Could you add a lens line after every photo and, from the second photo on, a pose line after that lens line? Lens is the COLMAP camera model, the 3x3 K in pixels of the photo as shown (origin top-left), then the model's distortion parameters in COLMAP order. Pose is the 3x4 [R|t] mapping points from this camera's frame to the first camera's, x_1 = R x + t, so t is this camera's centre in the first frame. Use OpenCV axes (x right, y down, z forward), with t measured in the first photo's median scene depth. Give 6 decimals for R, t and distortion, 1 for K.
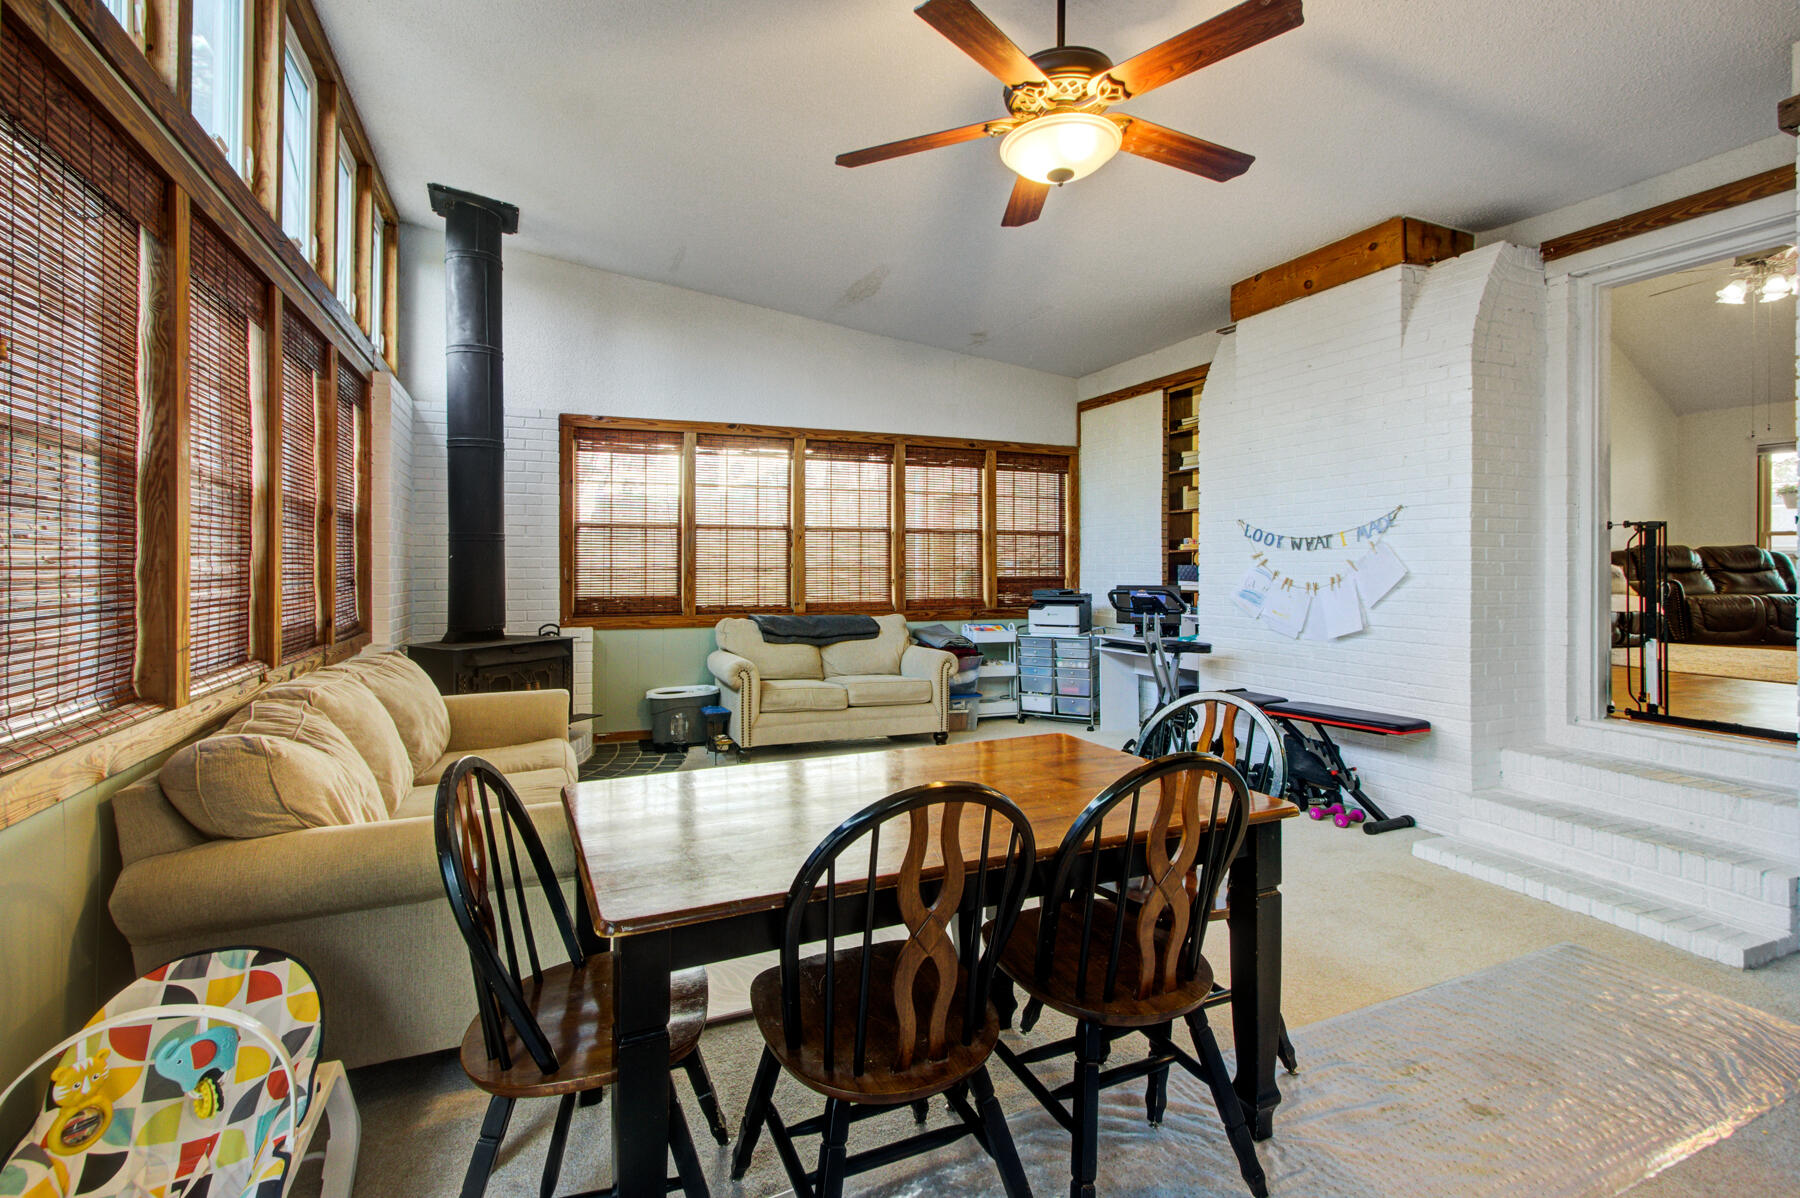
lens RADIAL K [[844.2, 0, 914.9], [0, 844.2, 551.2], [0, 0, 1]] dist [0.006236, -0.000421]
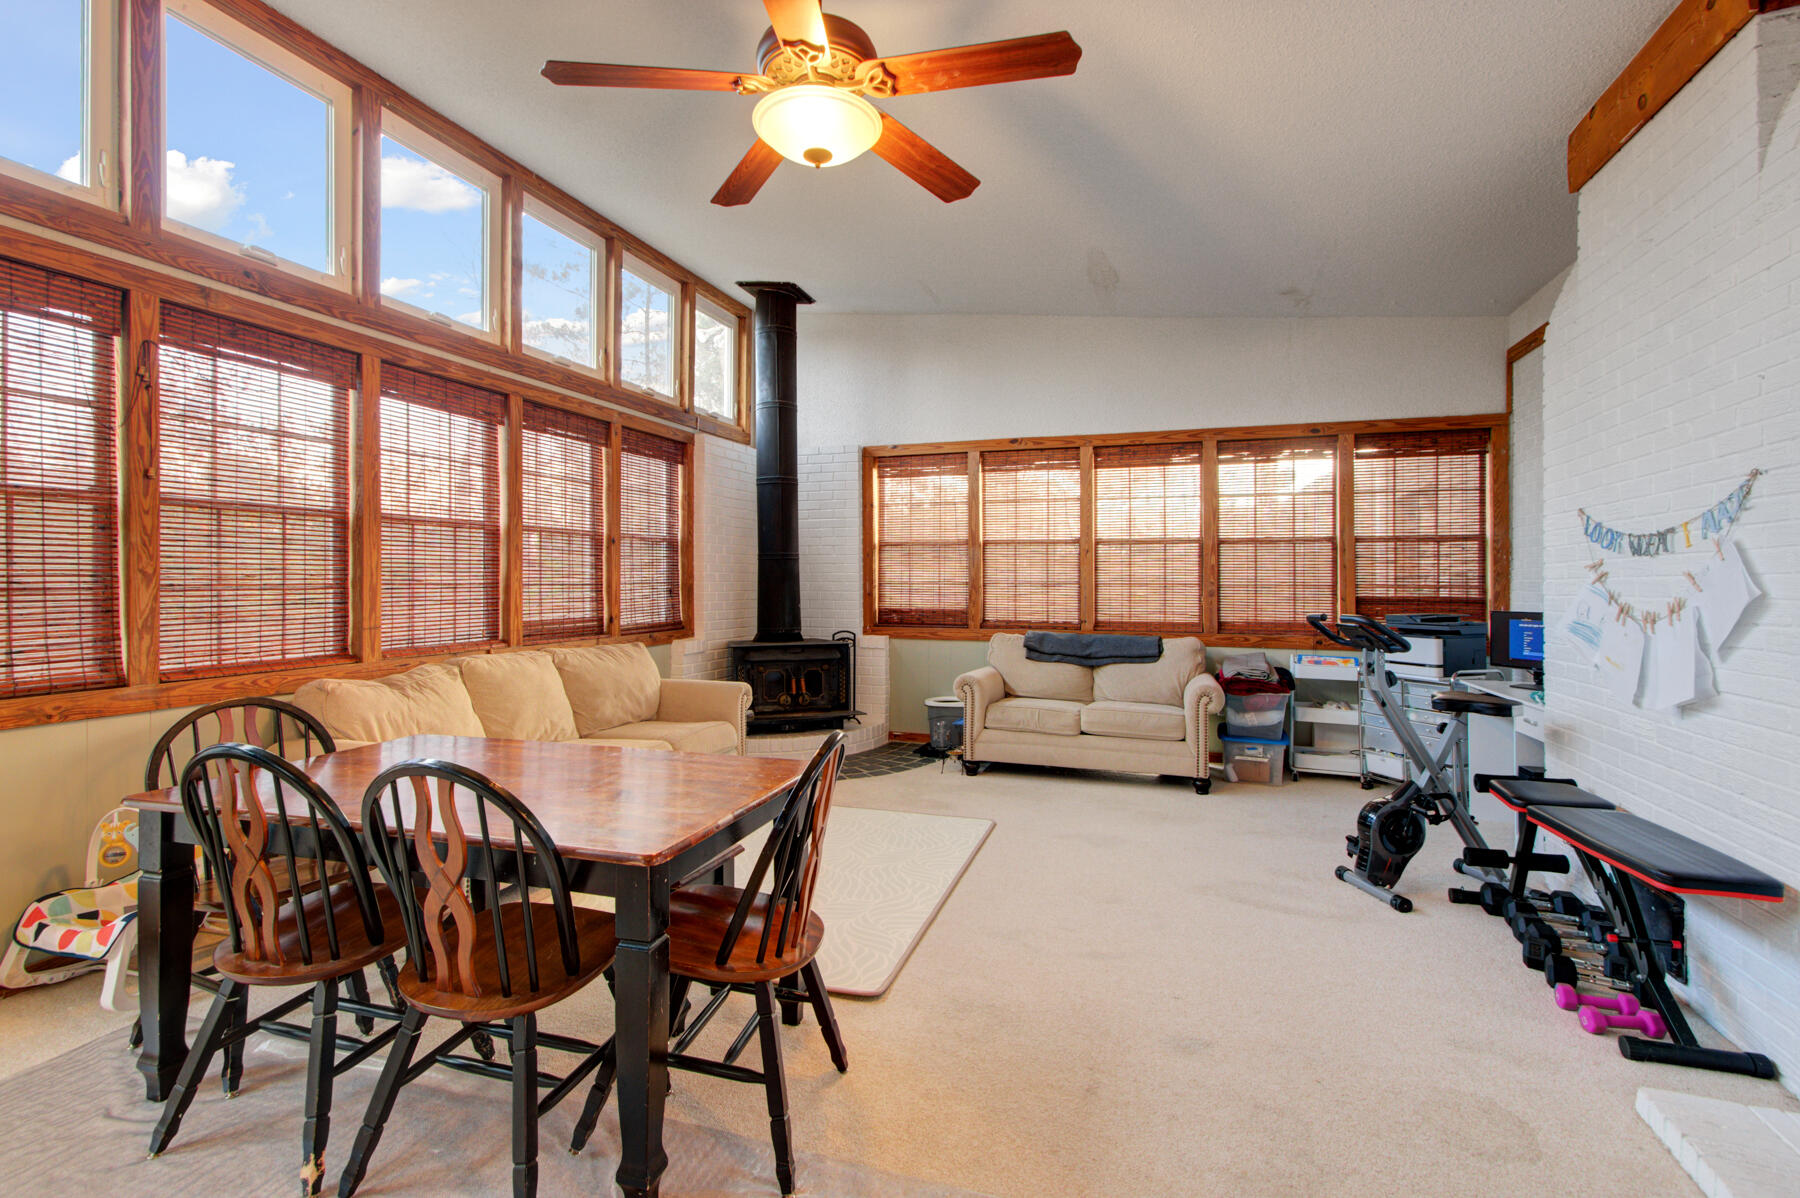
lens RADIAL K [[844.2, 0, 865.3], [0, 844.2, 570.3], [0, 0, 1]] dist [0.006236, -0.000421]
pose [[0.734757, -0.005649, -0.678307, 0.331507], [0.007590, 0.999971, -0.000106, 0.003383], [0.678288, -0.005071, 0.734779, 0.143390]]
